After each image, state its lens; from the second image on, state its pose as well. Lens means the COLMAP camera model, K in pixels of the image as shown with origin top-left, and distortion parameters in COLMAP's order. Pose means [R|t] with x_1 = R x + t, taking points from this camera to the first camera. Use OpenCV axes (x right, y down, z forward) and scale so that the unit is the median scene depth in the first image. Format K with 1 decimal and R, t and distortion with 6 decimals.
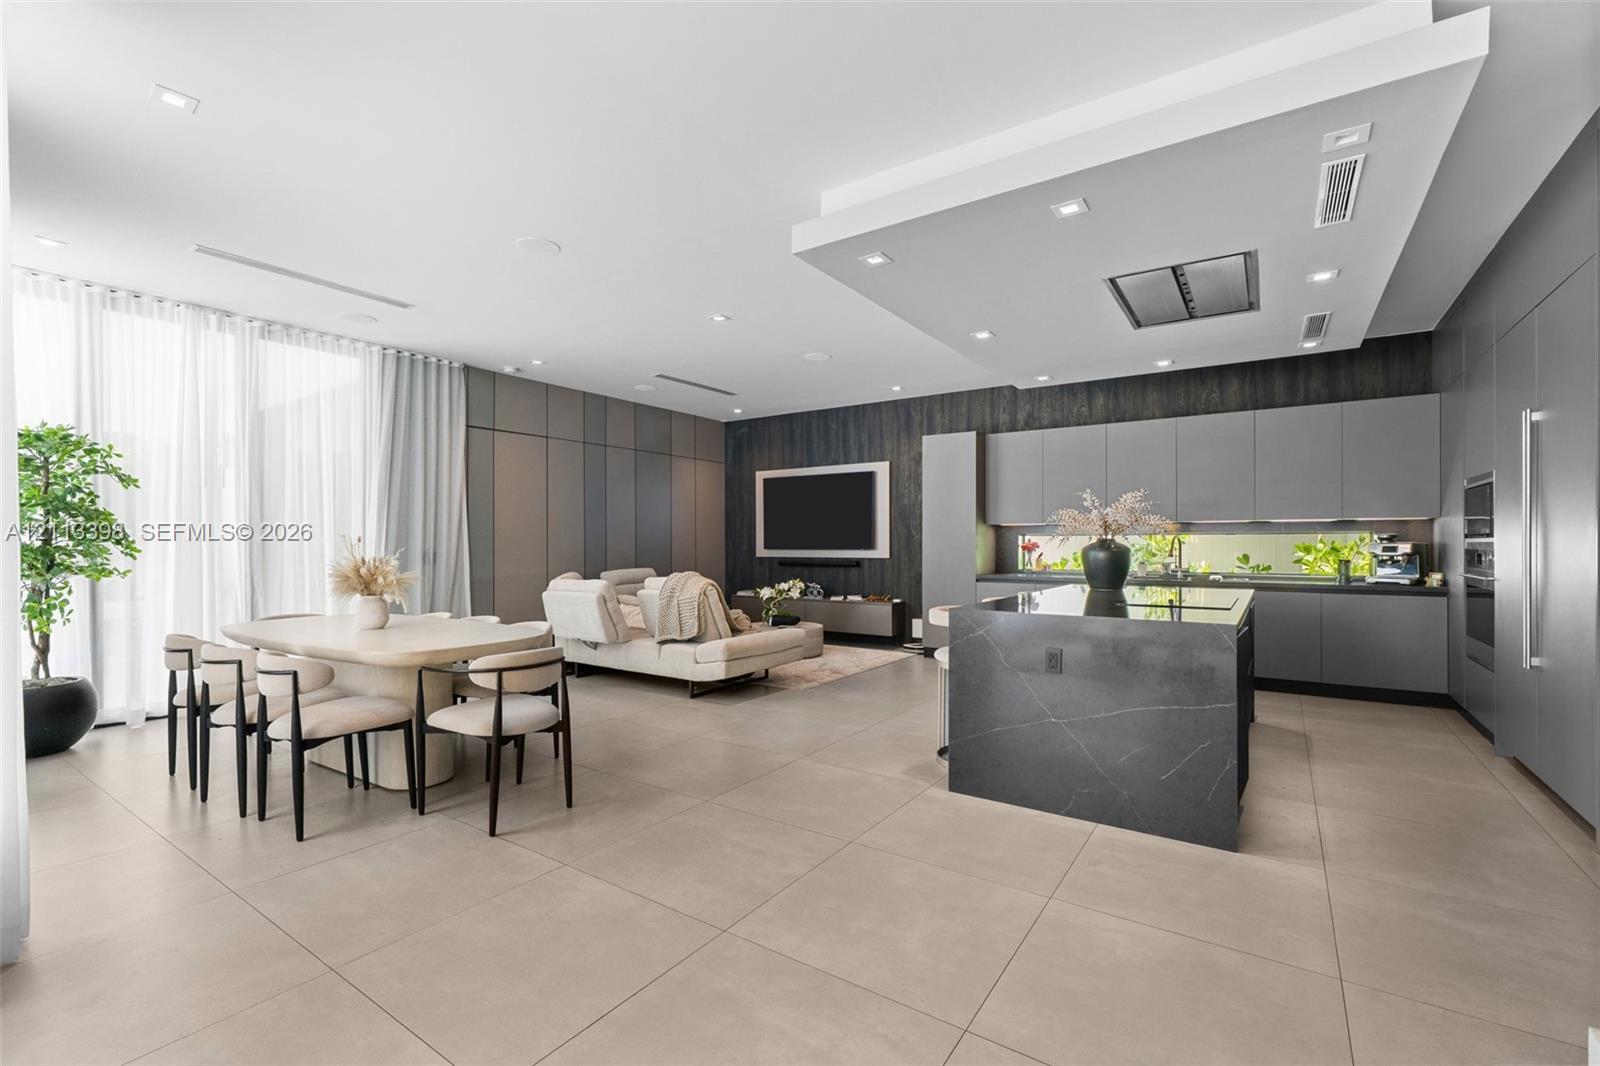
lens RADIAL K [[696.5, 0, 798.1], [0, 696.5, 543.2], [0, 0, 1]] dist [0.000113, -0.000561]
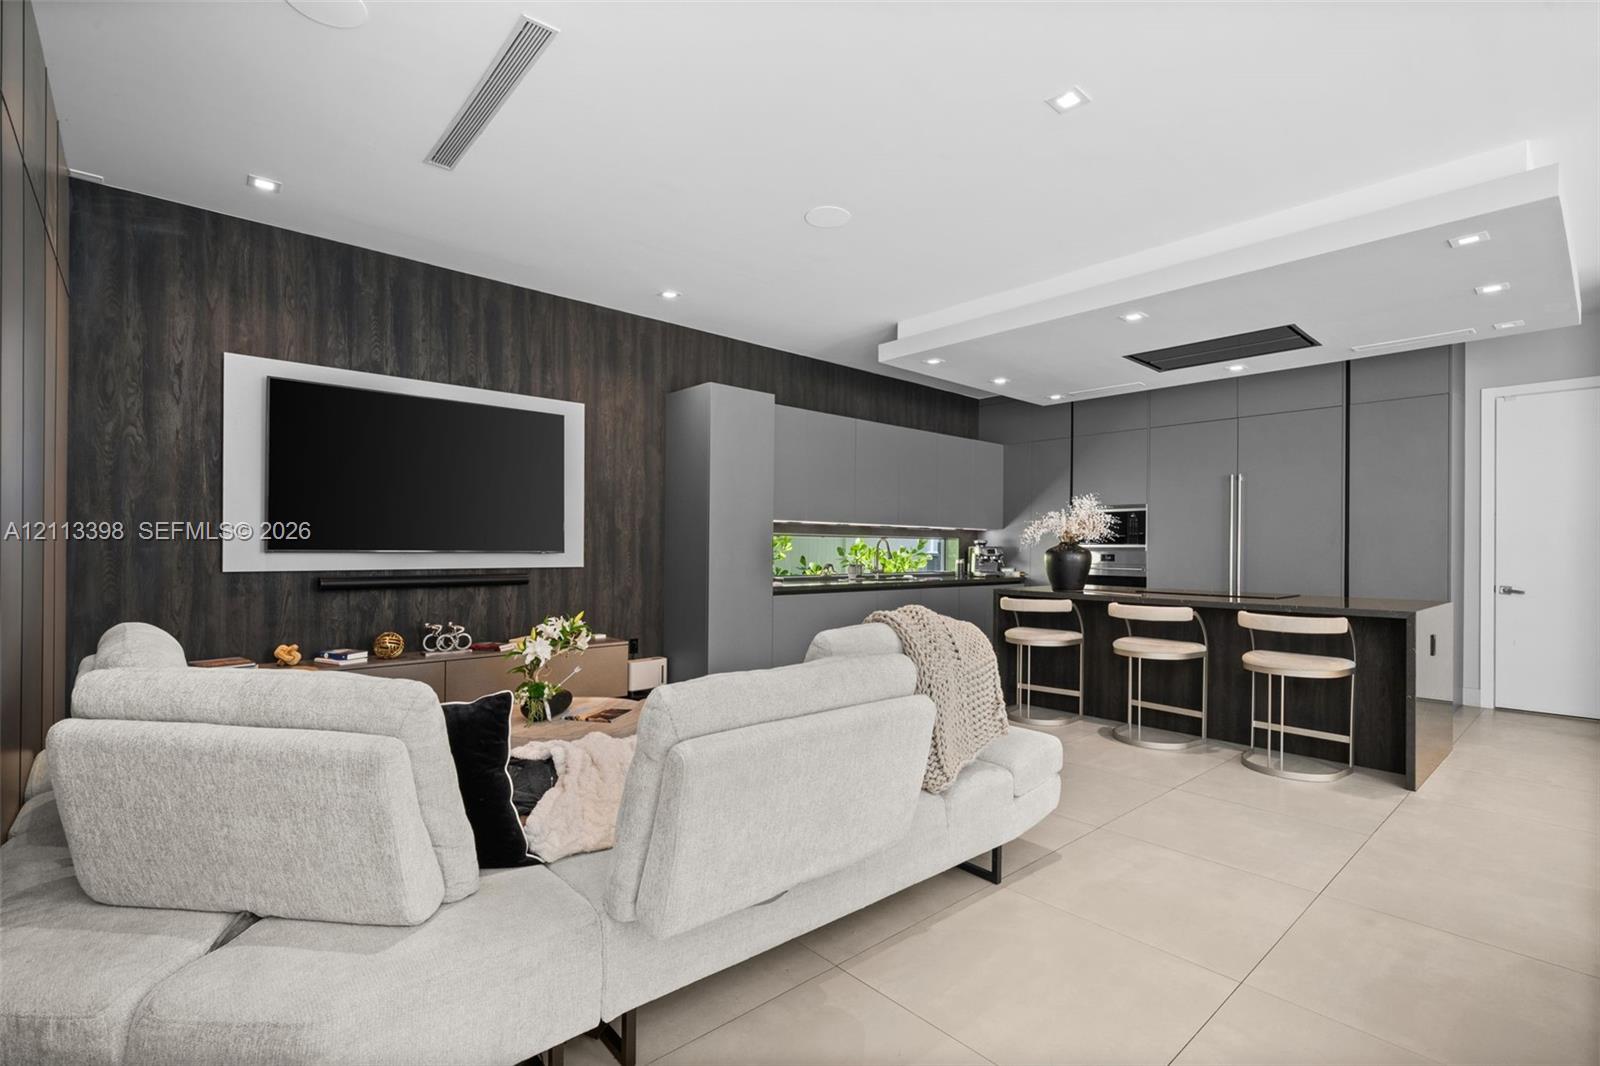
lens RADIAL K [[727.9, 0, 795.9], [0, 727.9, 541.7], [0, 0, 1]] dist [-0.003941, 0.002030]
pose [[0.240077, 0.015048, 0.970637, -0.589789], [-0.005599, 0.999885, -0.014117, 0.010324], [-0.970738, -0.002046, 0.240133, 0.935346]]
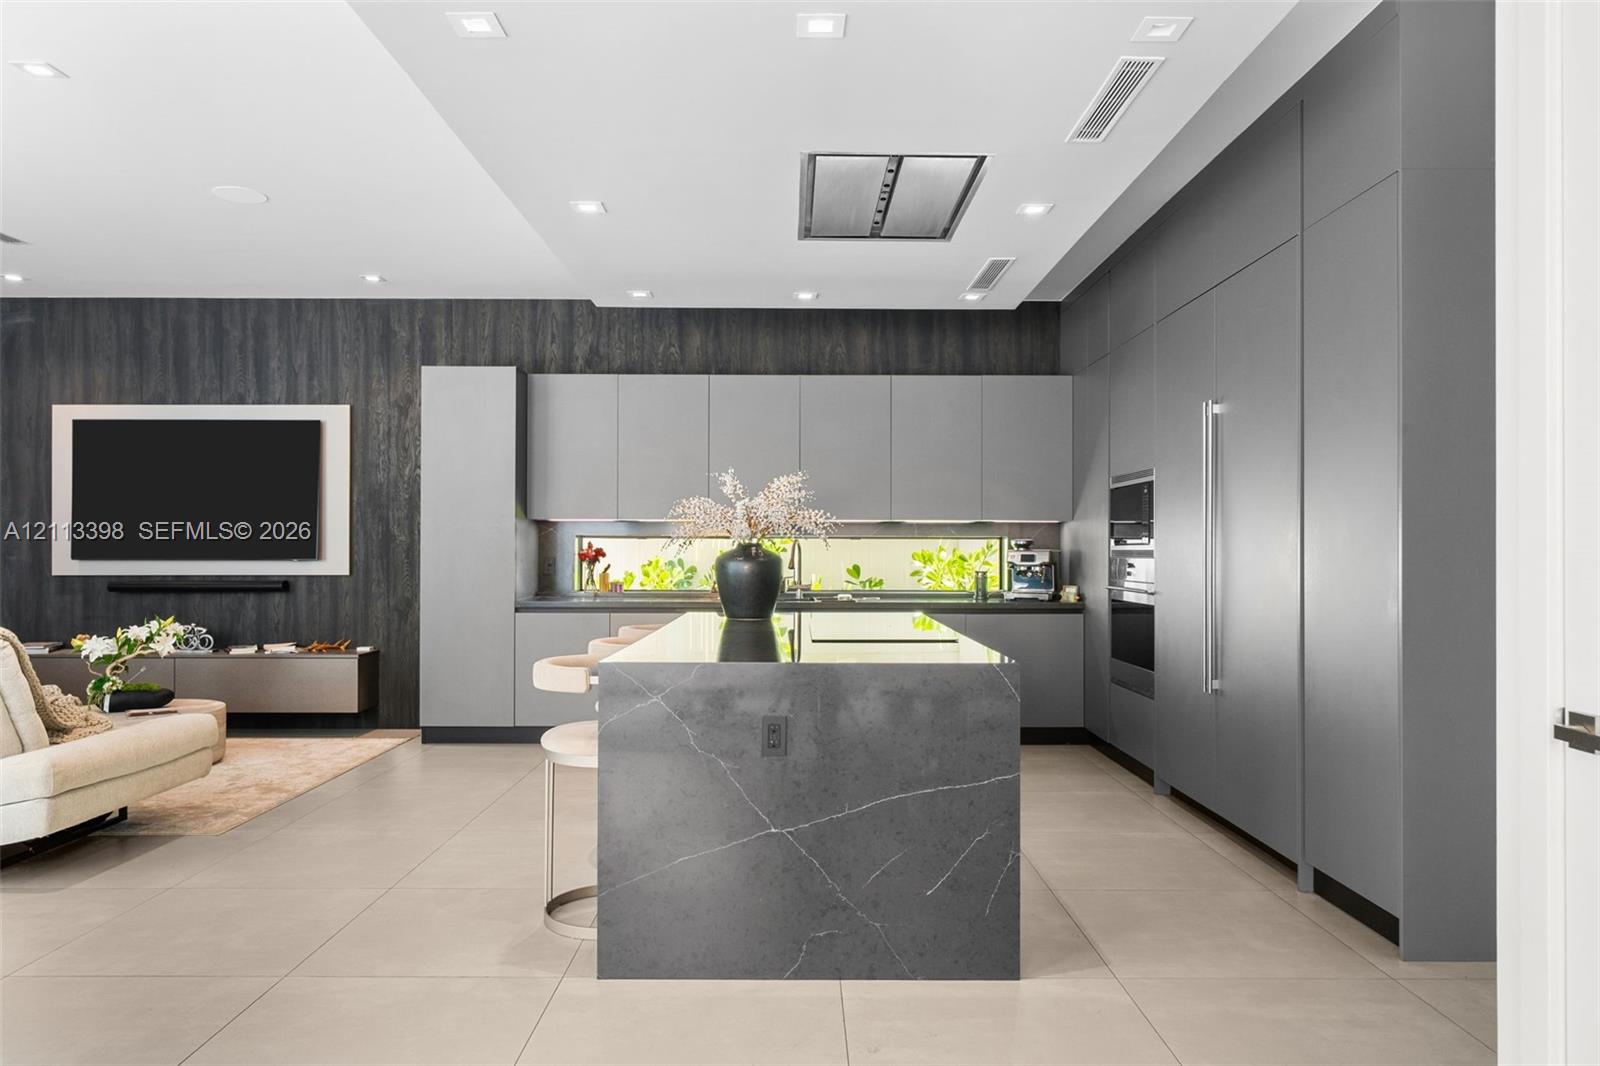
lens RADIAL K [[1069.1, 0, 802.0], [0, 1069.1, 542.3], [0, 0, 1]] dist [0.000052, 0.001220]
pose [[0.822219, 0.006647, 0.569133, -0.085704], [-0.002745, 0.999966, -0.007713, 0.000334], [-0.569165, 0.004780, 0.822210, 0.099034]]
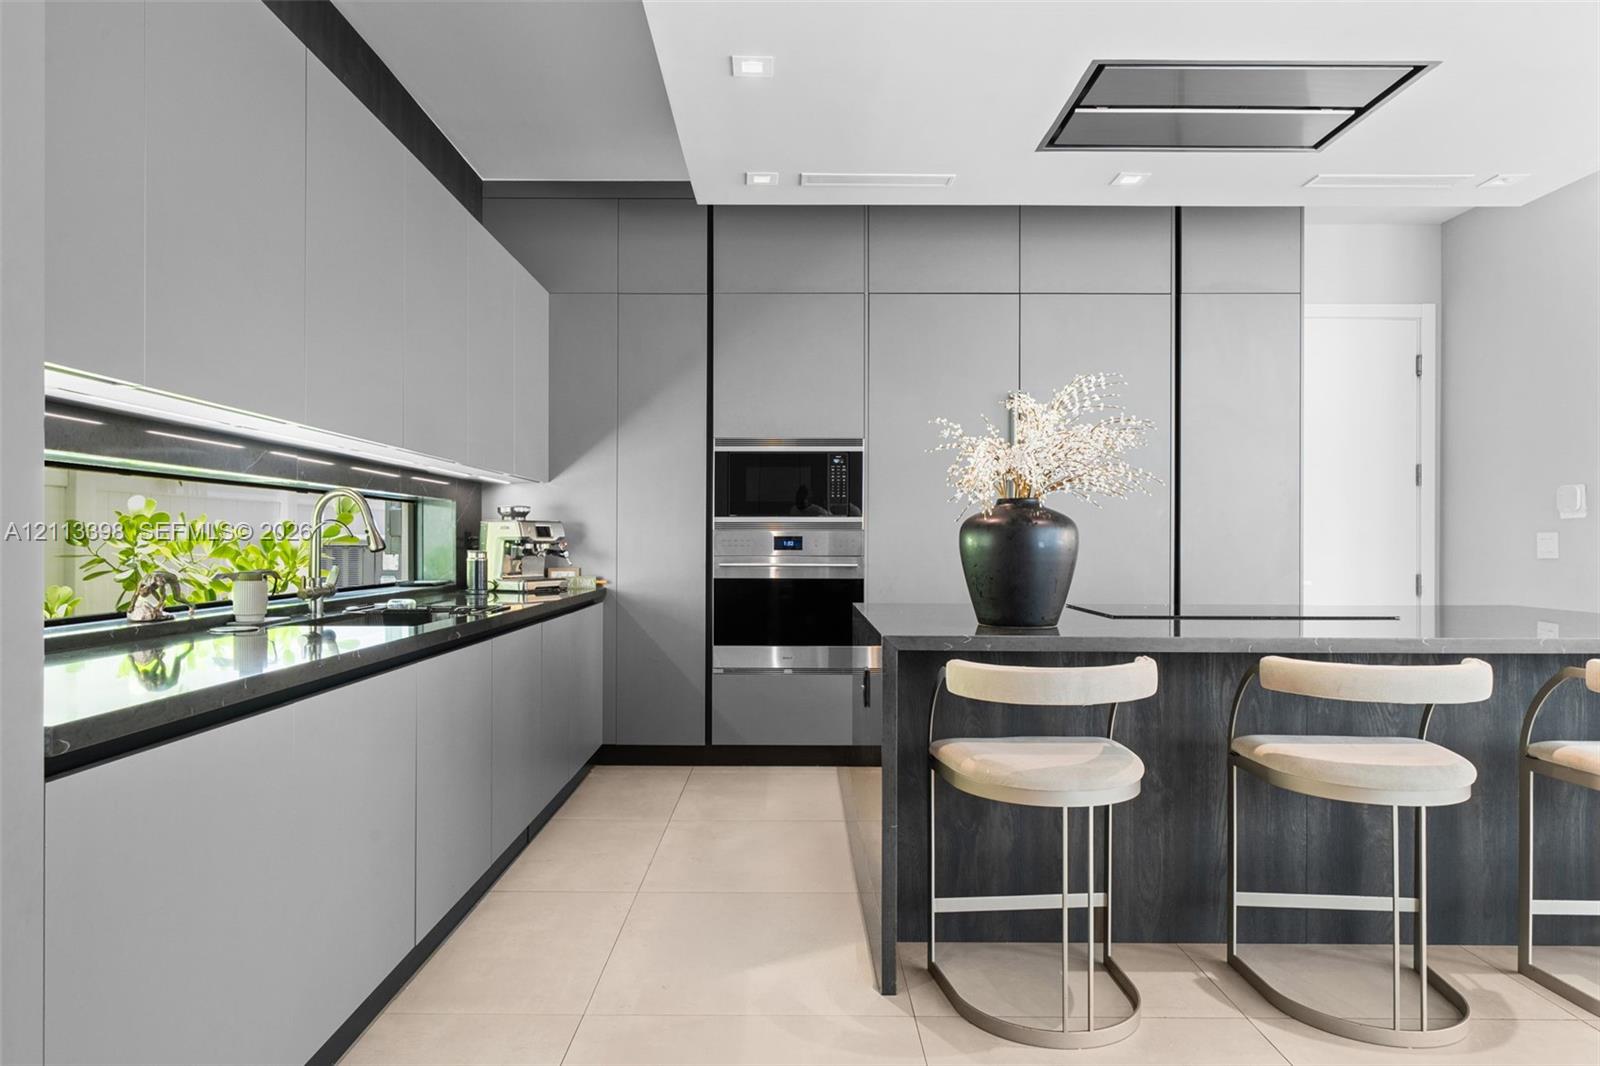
lens RADIAL K [[960.0, 0, 810.3], [0, 960.0, 540.6], [0, 0, 1]] dist [0.018107, 0.001153]
pose [[-0.564368, 0.010685, 0.825454, 0.038259], [0.003901, 0.999940, -0.010277, 0.022863], [-0.825514, -0.002580, -0.564376, 1.156814]]
